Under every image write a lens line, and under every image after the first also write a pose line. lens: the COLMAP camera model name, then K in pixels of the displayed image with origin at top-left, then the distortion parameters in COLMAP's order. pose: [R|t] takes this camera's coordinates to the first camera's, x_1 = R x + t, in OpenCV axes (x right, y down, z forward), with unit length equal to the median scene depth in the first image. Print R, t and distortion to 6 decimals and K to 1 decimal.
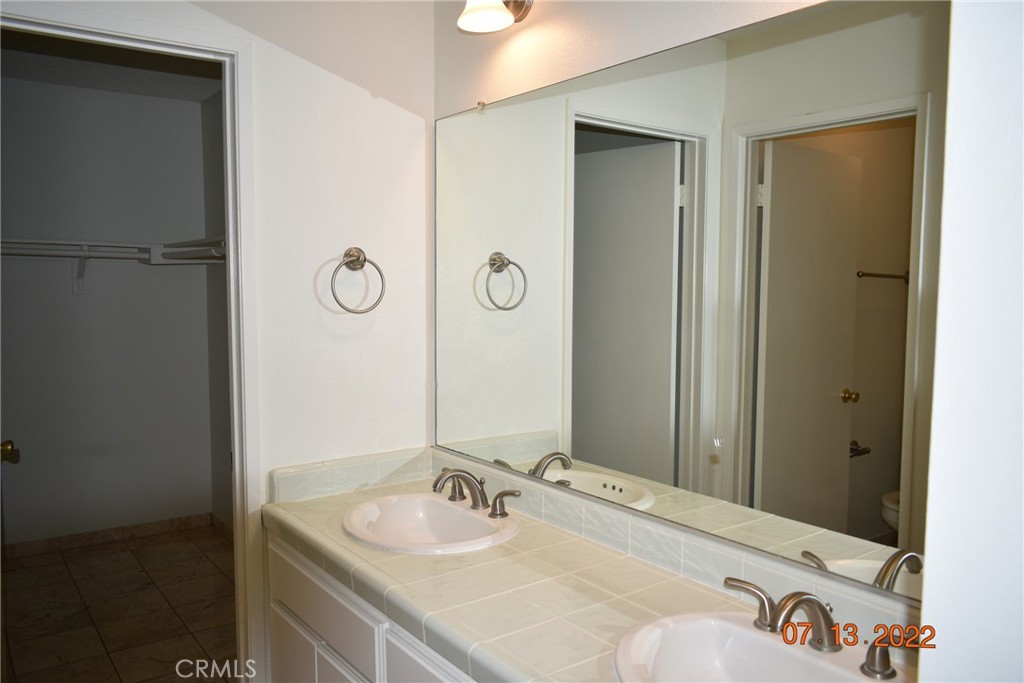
lens RADIAL K [[790.1, 0, 510.6], [0, 790.1, 338.9], [0, 0, 1]] dist [-0.011157, 0.006303]
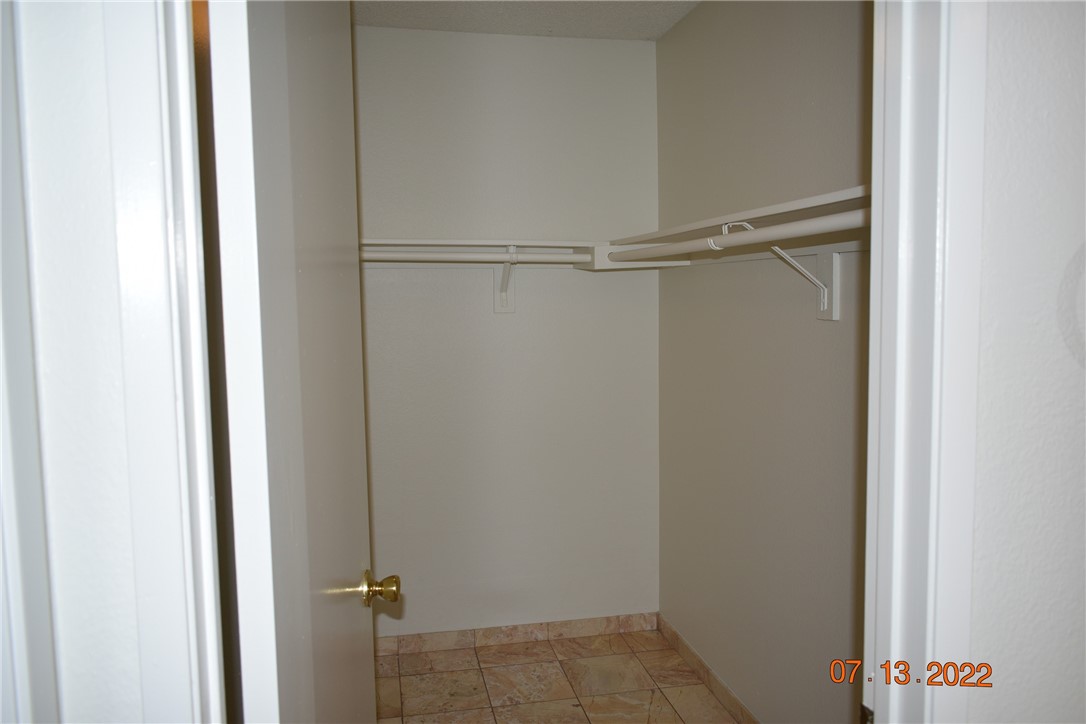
lens RADIAL K [[838.0, 0, 543.8], [0, 838.0, 359.5], [0, 0, 1]] dist [-0.011157, 0.006303]
pose [[0.910826, 0.020231, -0.412294, -0.183943], [-0.012959, 0.999707, 0.020426, -0.029068], [0.412587, -0.013262, 0.910822, 0.295135]]
